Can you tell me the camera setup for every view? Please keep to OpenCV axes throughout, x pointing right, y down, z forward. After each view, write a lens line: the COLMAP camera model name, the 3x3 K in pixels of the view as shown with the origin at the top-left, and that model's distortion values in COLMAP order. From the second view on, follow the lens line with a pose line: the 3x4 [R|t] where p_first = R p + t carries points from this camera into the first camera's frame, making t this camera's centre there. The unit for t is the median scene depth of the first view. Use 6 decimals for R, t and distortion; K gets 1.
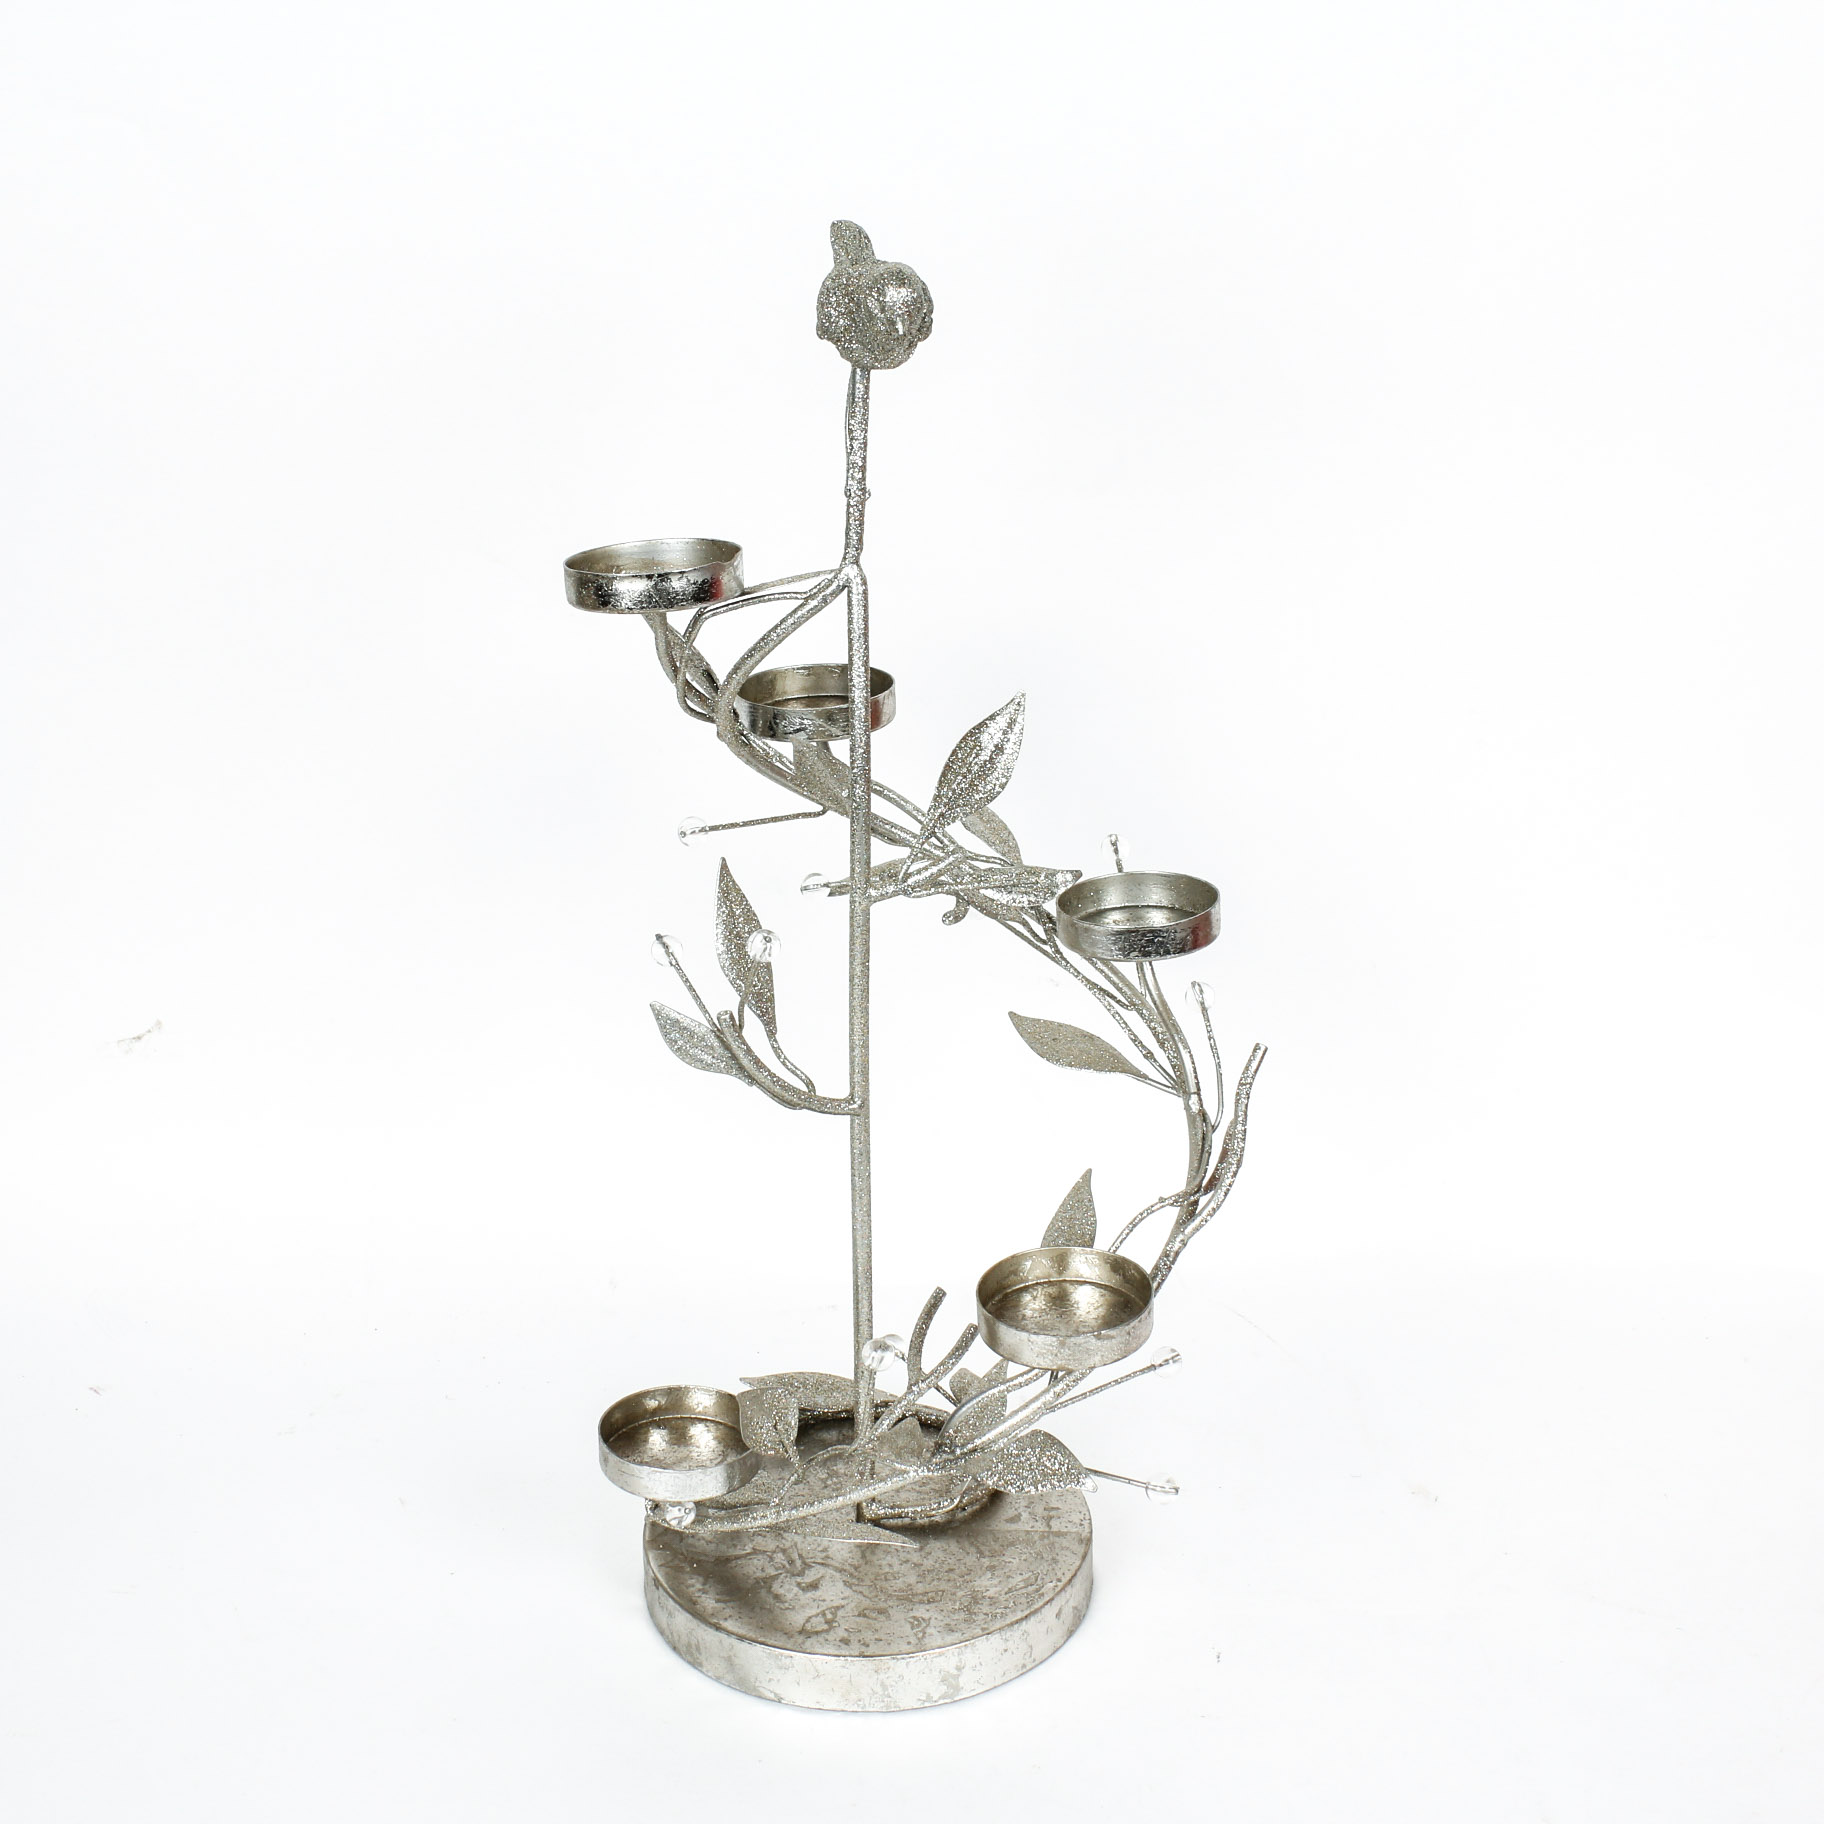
lens RADIAL K [[4369.6, 0, 916.3], [0, 4369.6, 911.6], [0, 0, 1]] dist [-0.005608, 0.000000]
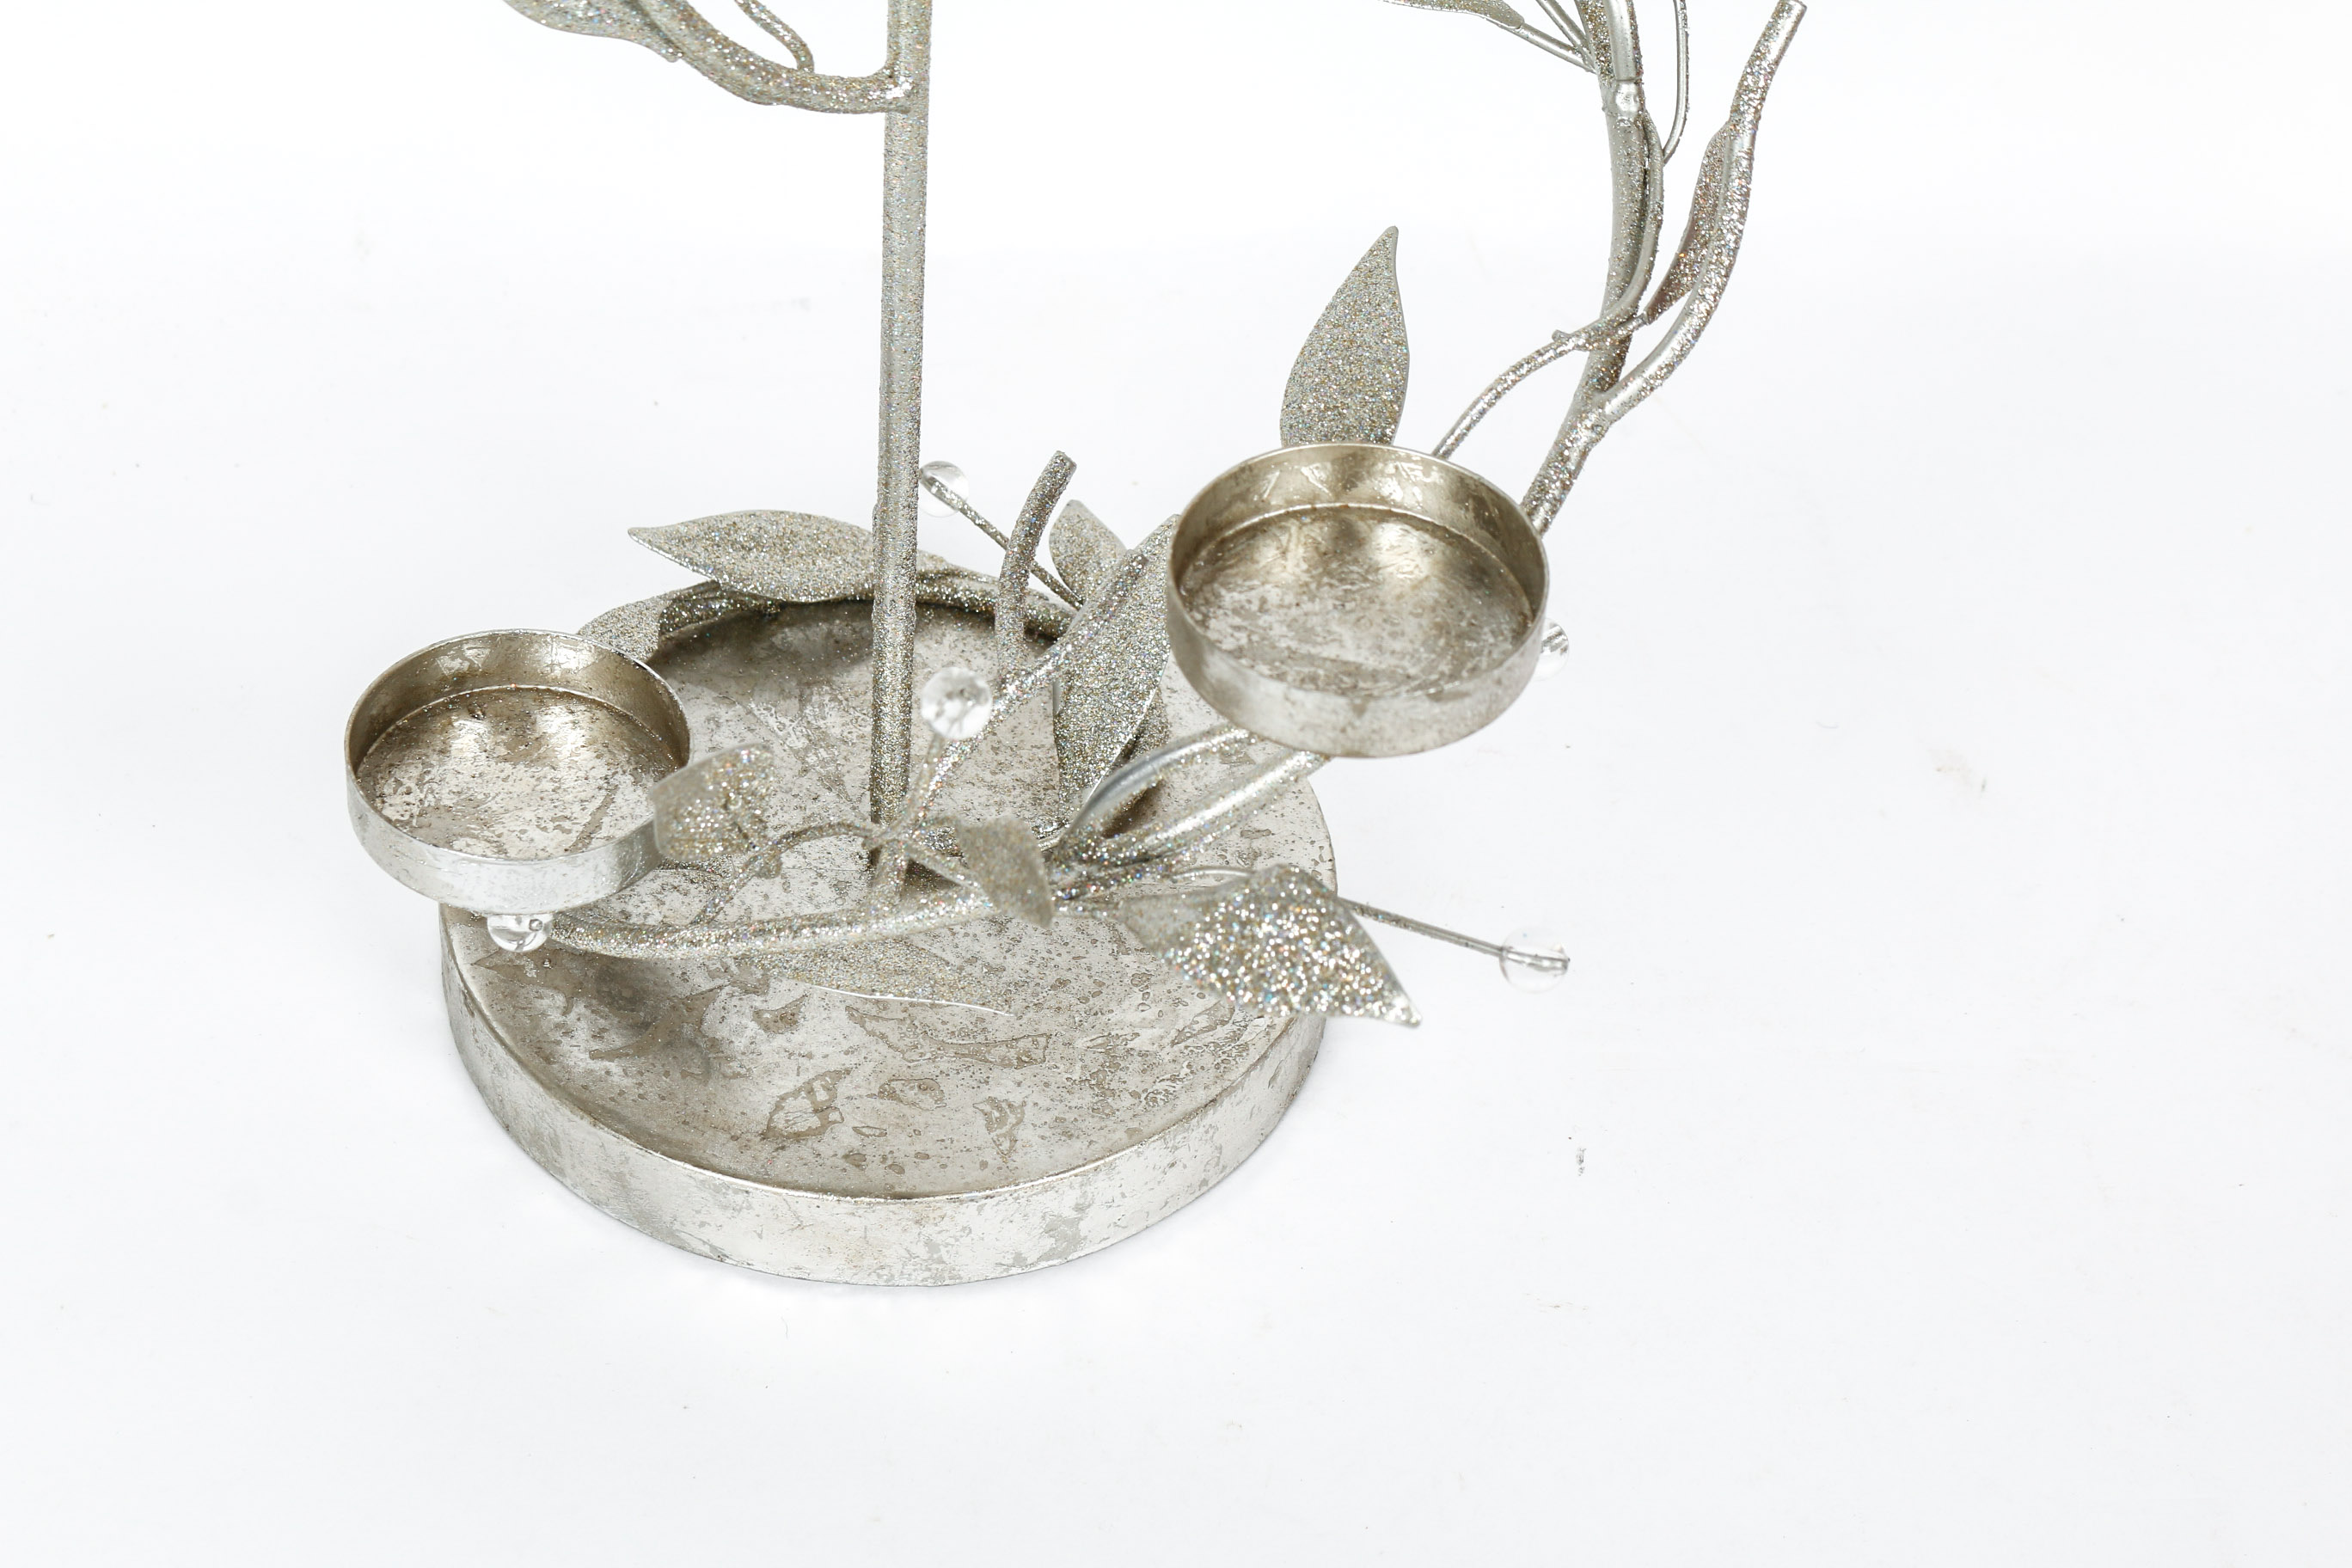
lens RADIAL K [[4779.5, 0, 1155.0], [0, 4779.5, 788.7], [0, 0, 1]] dist [-0.019006, 0.000000]
pose [[0.994738, 0.007476, 0.102177, -0.038196], [-0.048542, 0.912669, 0.405806, -0.094195], [-0.090220, -0.408630, 0.908230, 0.517814]]
